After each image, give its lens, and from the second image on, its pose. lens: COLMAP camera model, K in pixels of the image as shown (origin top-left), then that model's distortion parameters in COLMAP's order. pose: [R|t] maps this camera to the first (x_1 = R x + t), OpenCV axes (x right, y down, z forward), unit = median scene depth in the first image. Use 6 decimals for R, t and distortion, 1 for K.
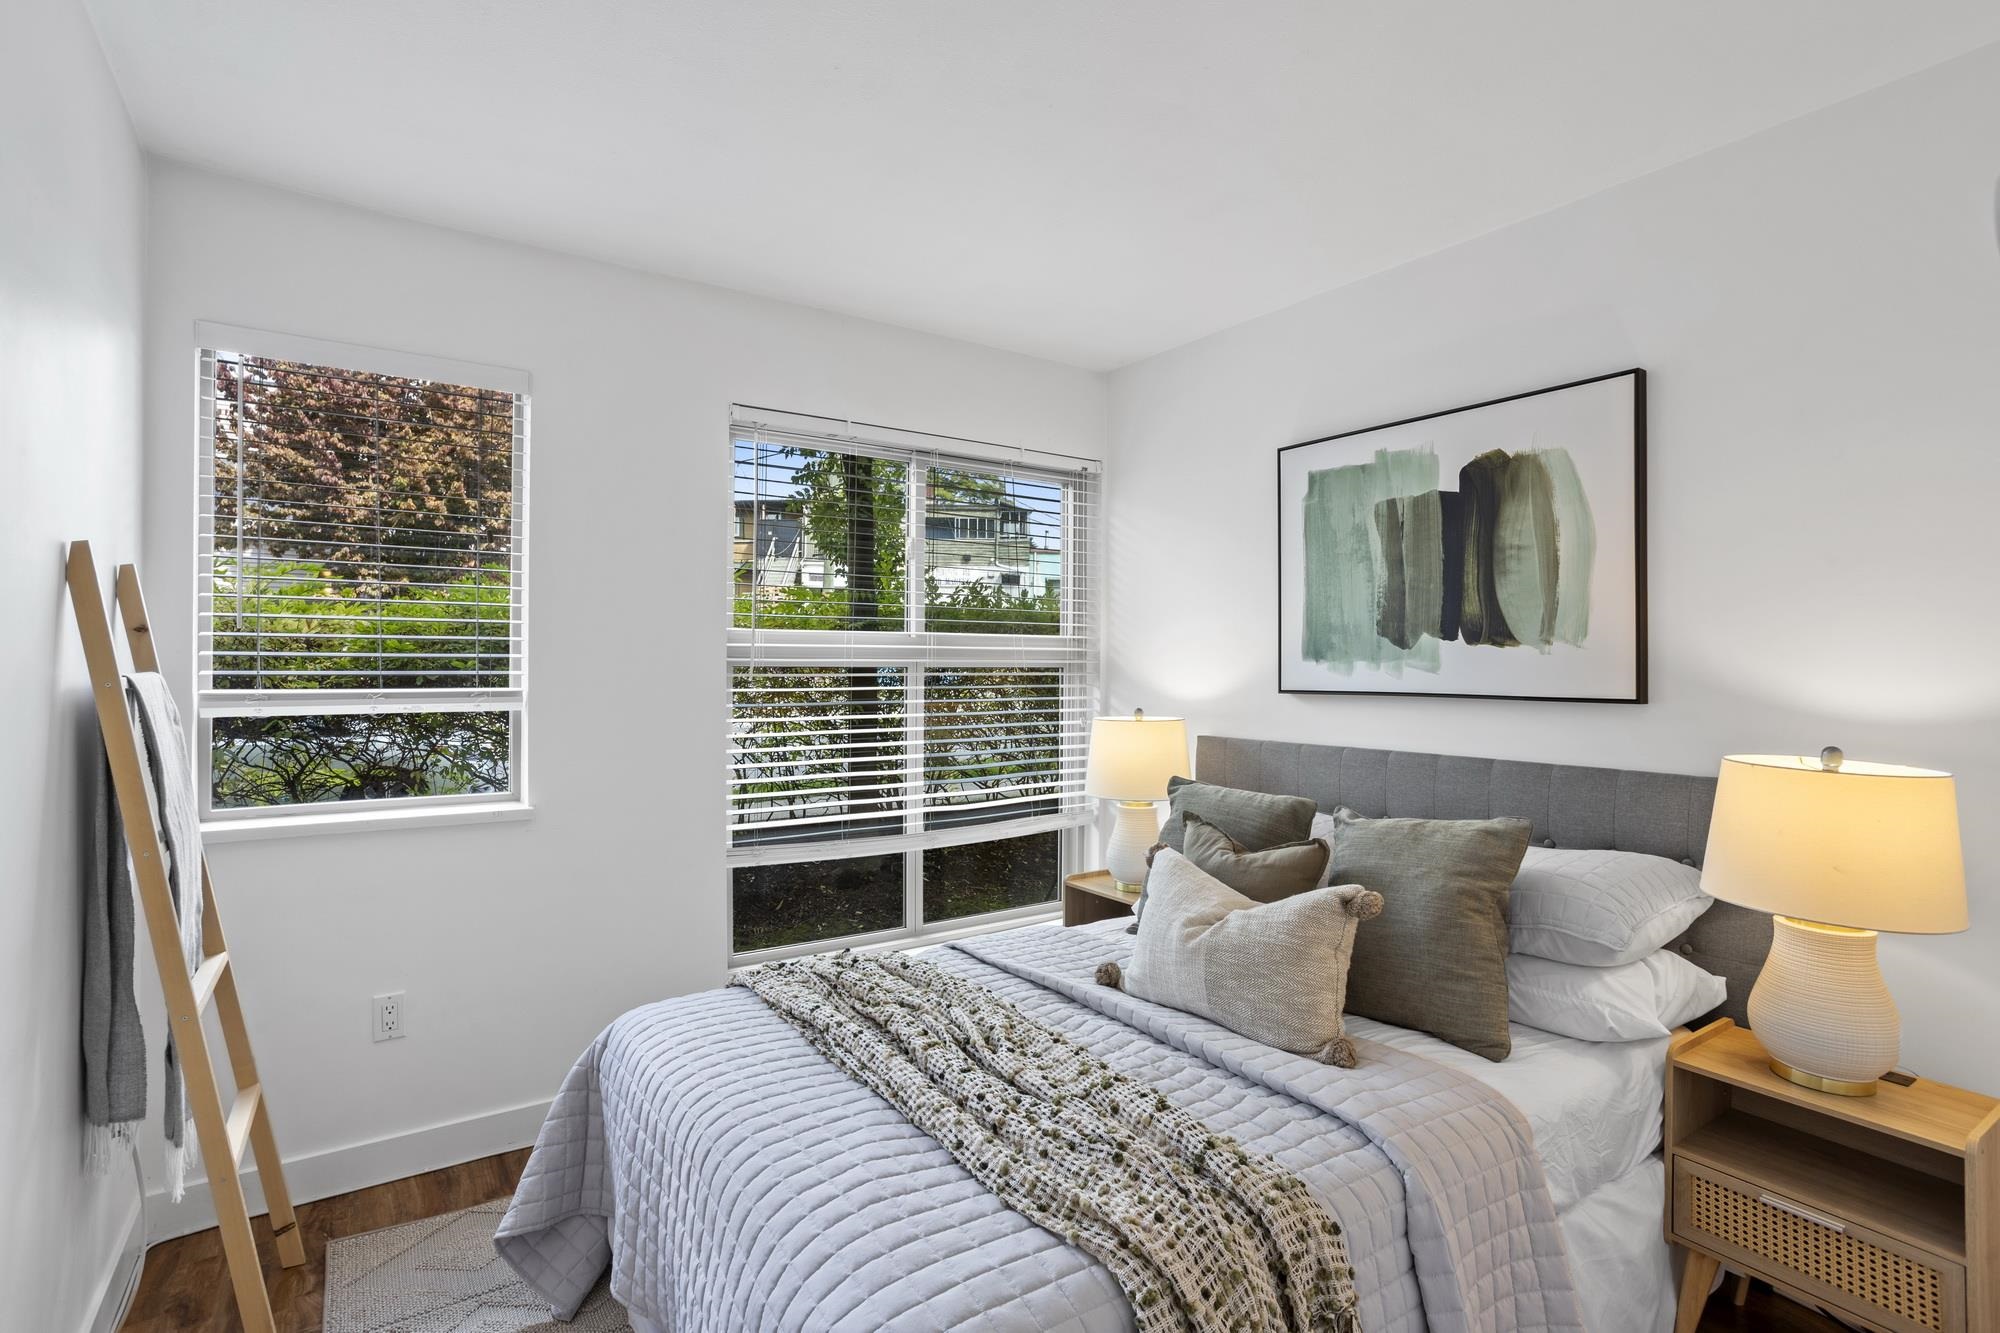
lens RADIAL K [[968.3, 0, 973.2], [0, 968.3, 674.6], [0, 0, 1]] dist [-0.009109, 0.005410]
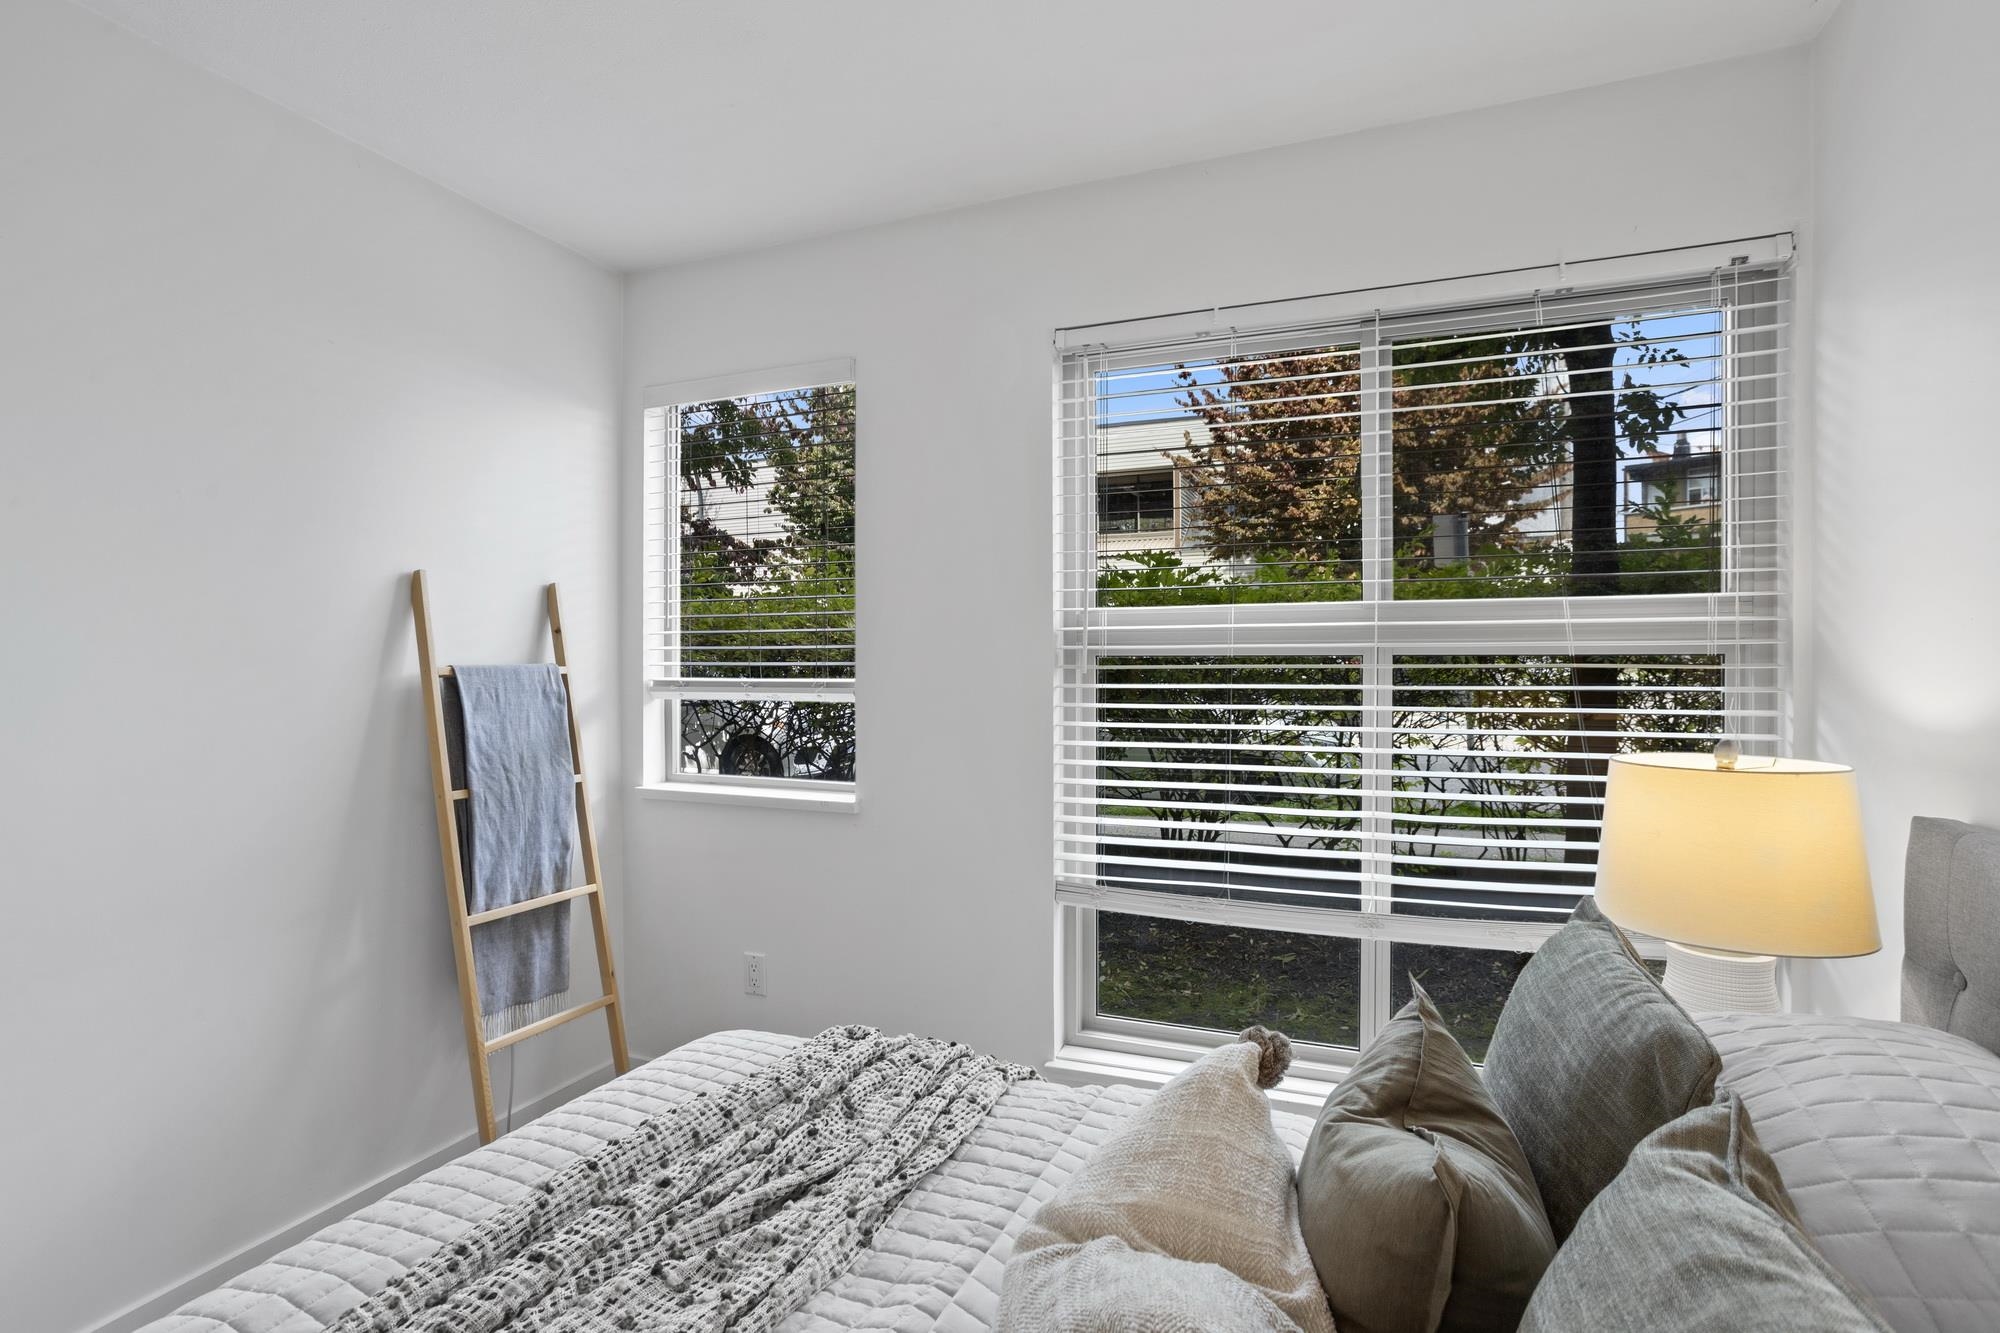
lens RADIAL K [[968.3, 0, 992.3], [0, 968.3, 650.9], [0, 0, 1]] dist [-0.009109, 0.005410]
pose [[0.560366, -0.008966, -0.828197, 0.302574], [-0.001045, 0.999933, -0.011532, -0.002780], [0.828245, 0.007328, 0.560319, 0.387729]]
